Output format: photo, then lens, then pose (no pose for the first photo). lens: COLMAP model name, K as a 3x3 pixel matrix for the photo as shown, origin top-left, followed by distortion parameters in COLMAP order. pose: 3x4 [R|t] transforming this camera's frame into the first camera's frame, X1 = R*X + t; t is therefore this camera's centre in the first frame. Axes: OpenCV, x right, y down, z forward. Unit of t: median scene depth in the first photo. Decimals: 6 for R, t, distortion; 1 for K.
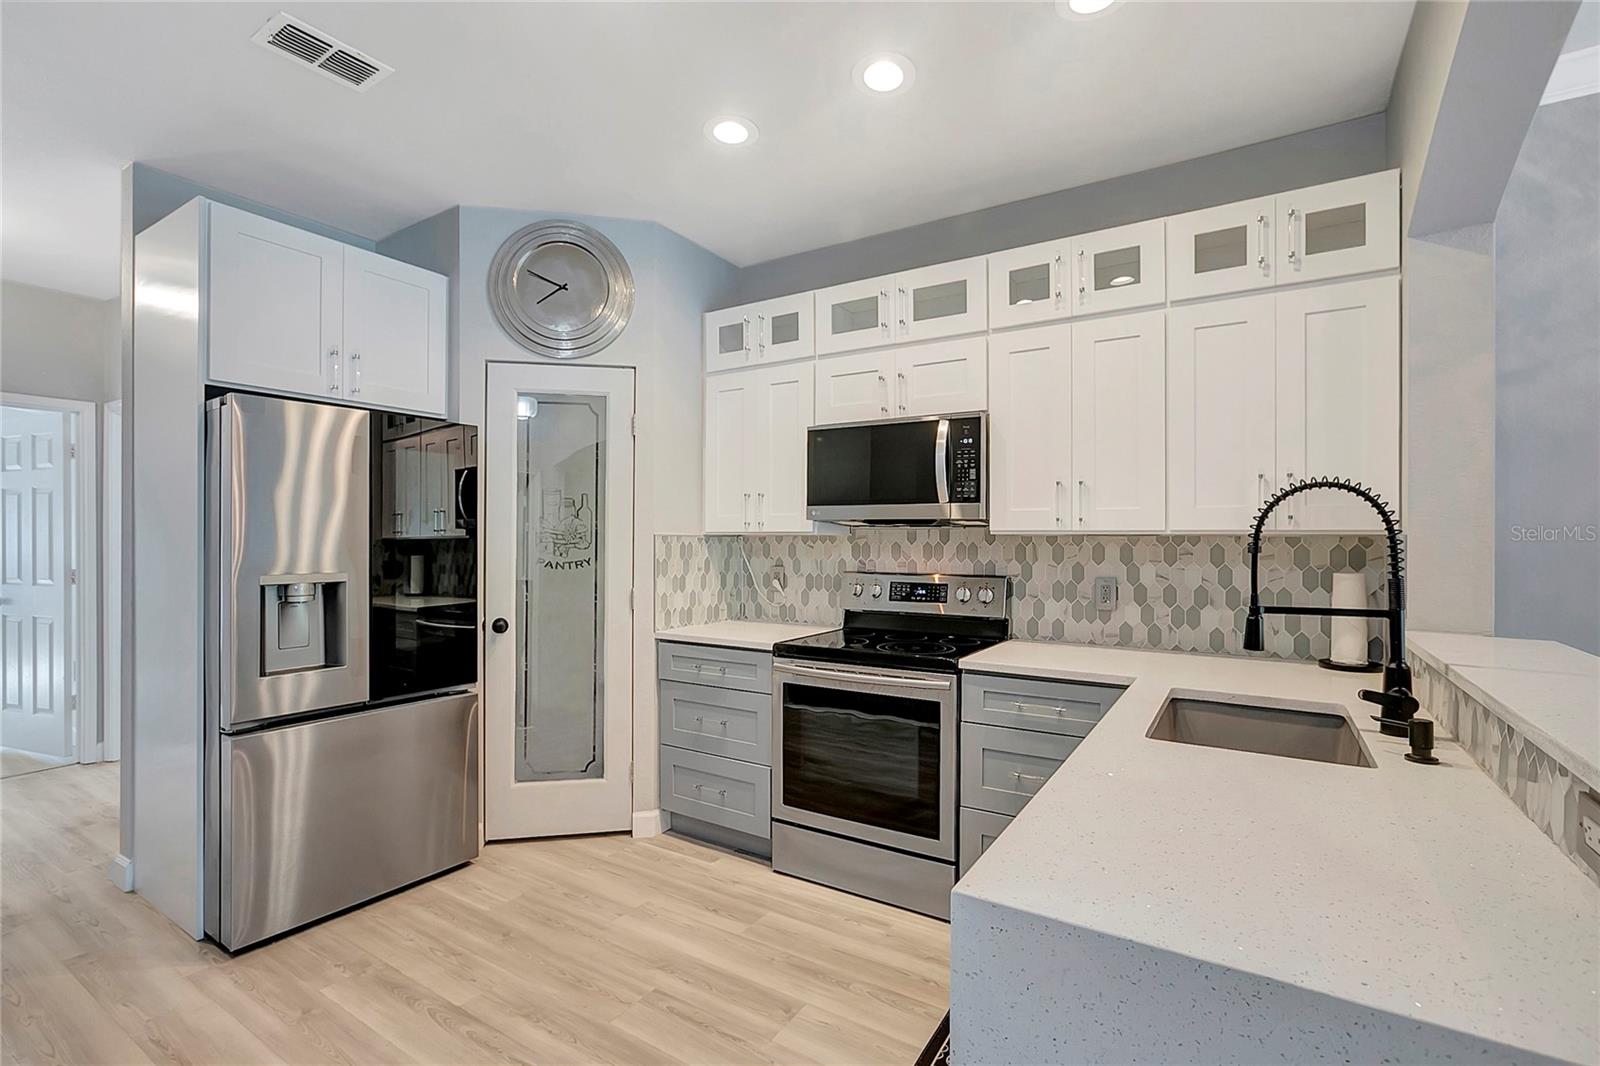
lens RADIAL K [[728.8, 0, 795.1], [0, 728.8, 544.2], [0, 0, 1]] dist [-0.034852, 0.017721]
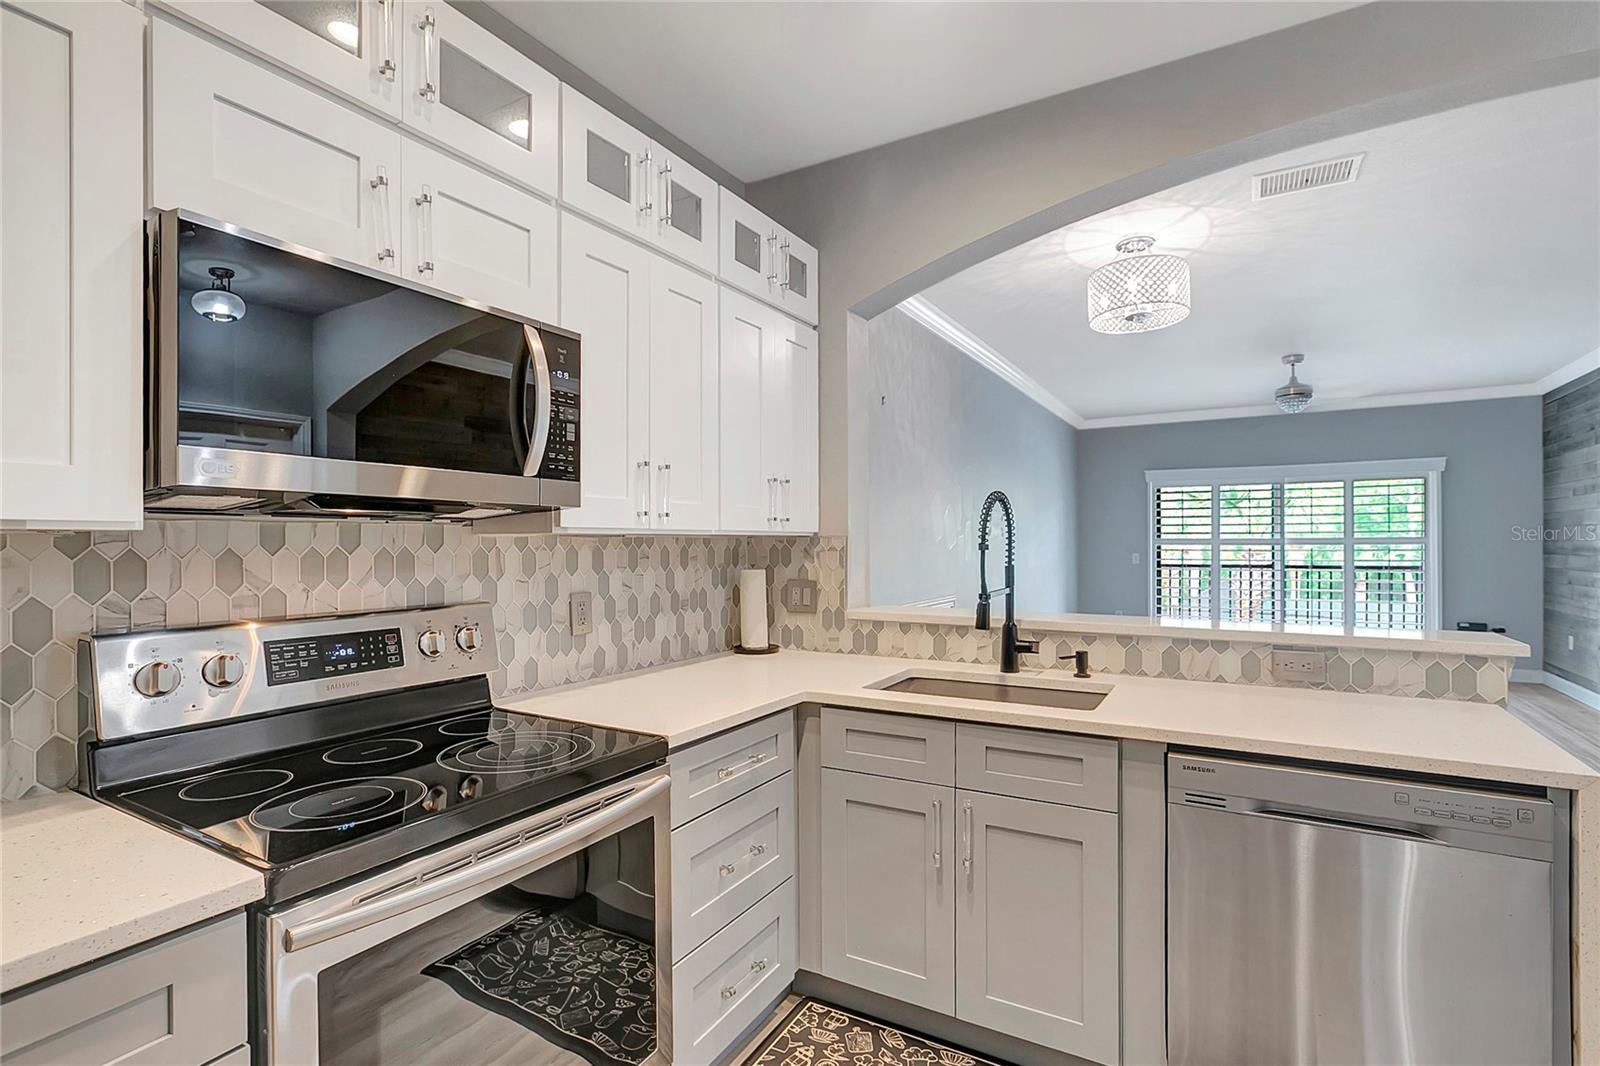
lens RADIAL K [[758.7, 0, 799.2], [0, 758.7, 539.9], [0, 0, 1]] dist [-0.037864, 0.020441]
pose [[-0.041484, -0.002069, 0.999137, -0.334510], [0.008983, 0.999957, 0.002444, -0.007145], [-0.999099, 0.009076, -0.041464, 0.727970]]
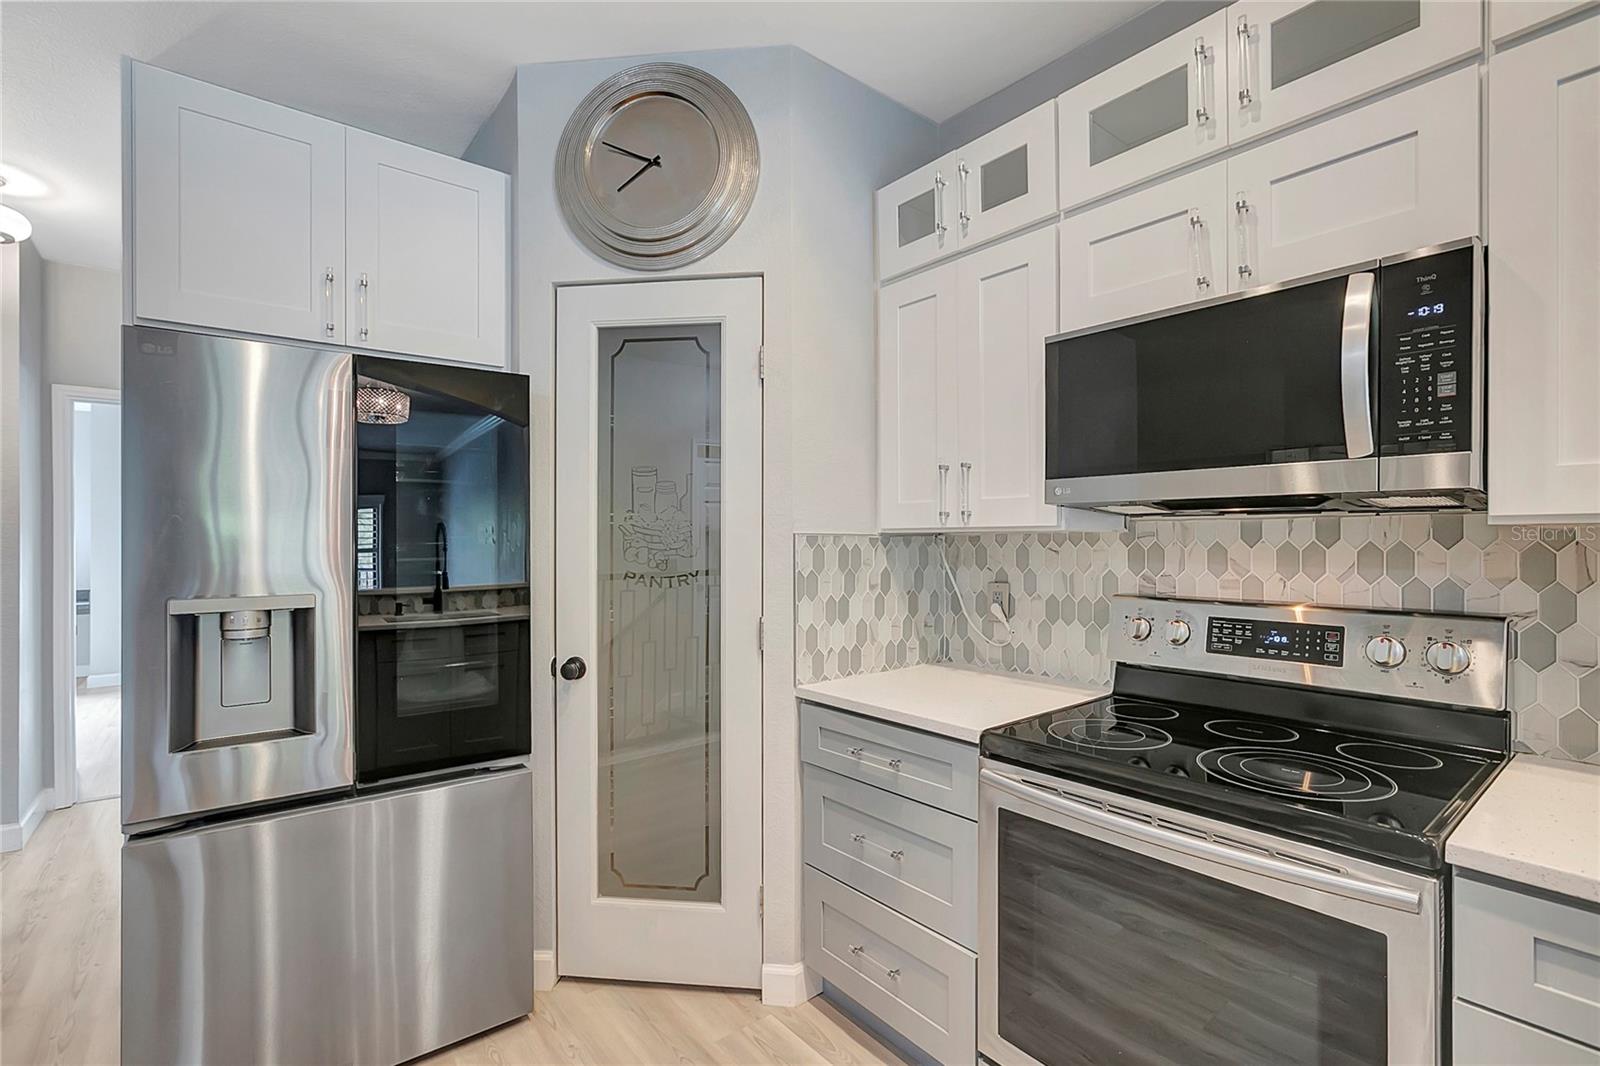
lens RADIAL K [[728.8, 0, 795.1], [0, 728.8, 544.2], [0, 0, 1]] dist [-0.034852, 0.017721]
pose [[0.947875, -0.005289, -0.318599, 0.011176], [0.005113, 0.999986, -0.001387, -0.003208], [0.318602, -0.000314, 0.947889, 0.411218]]
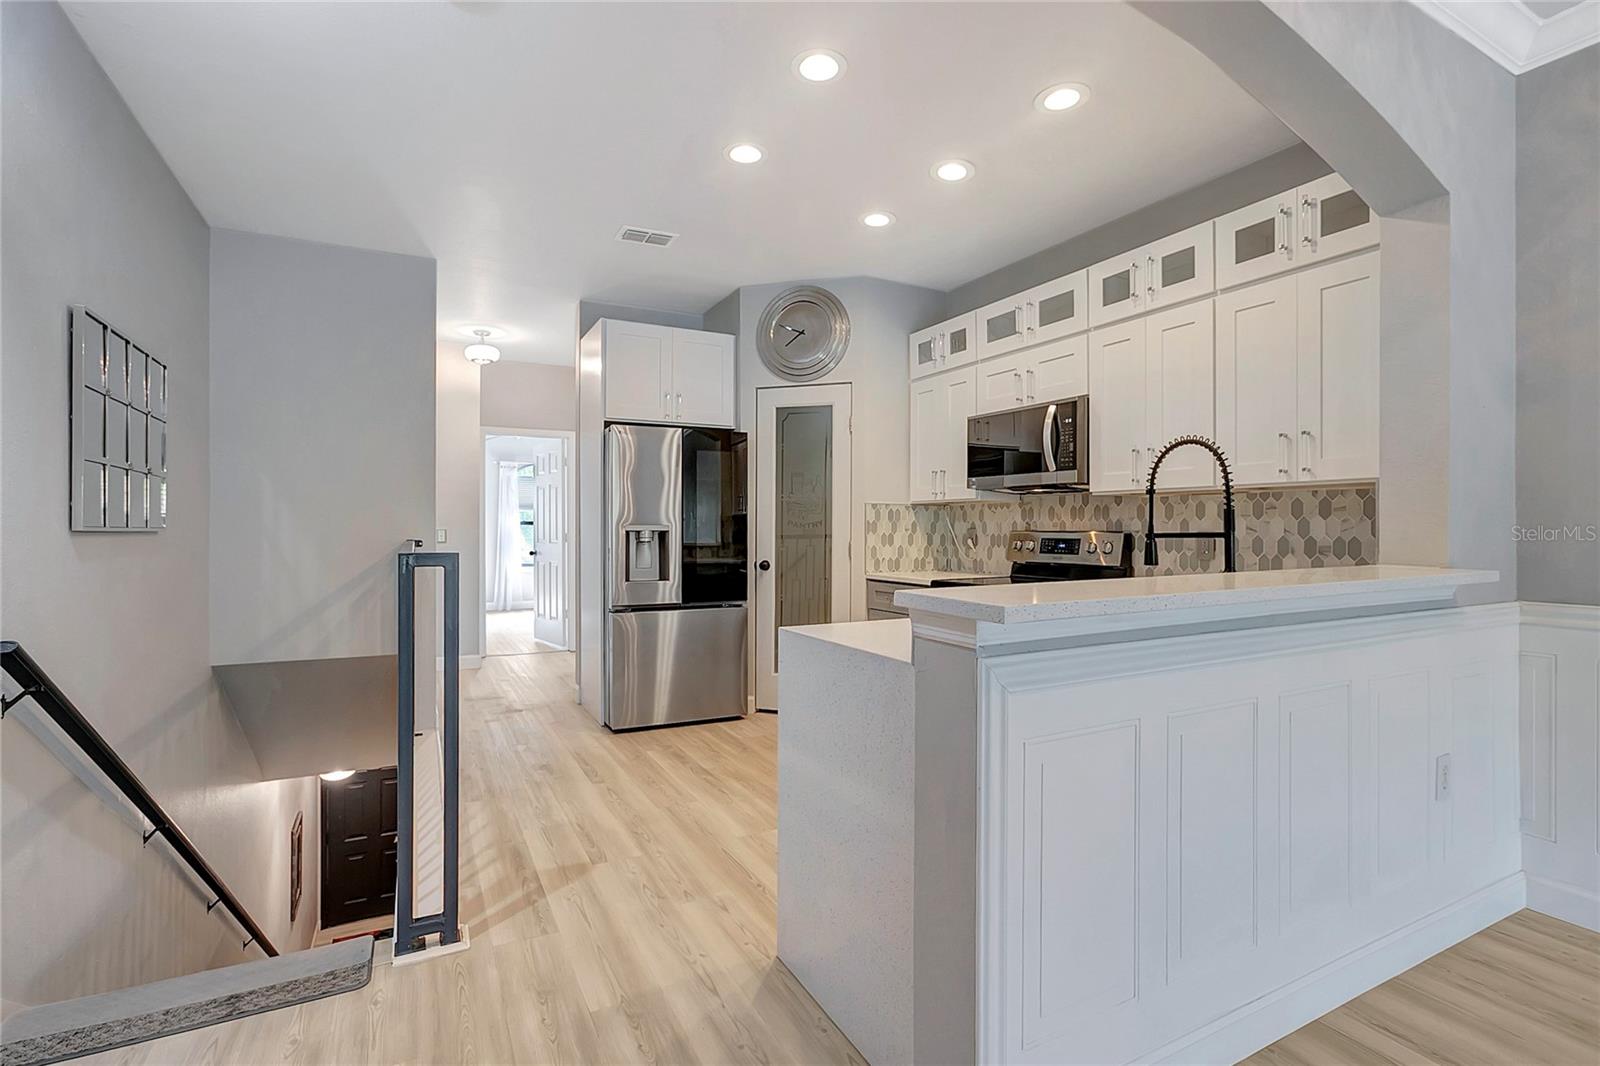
lens RADIAL K [[728.8, 0, 795.1], [0, 728.8, 544.2], [0, 0, 1]] dist [-0.034852, 0.017721]
pose [[0.871307, 0.009530, -0.490645, 0.383489], [-0.002787, 0.999891, 0.014473, 0.047191], [0.490730, -0.011243, 0.871239, -0.279413]]
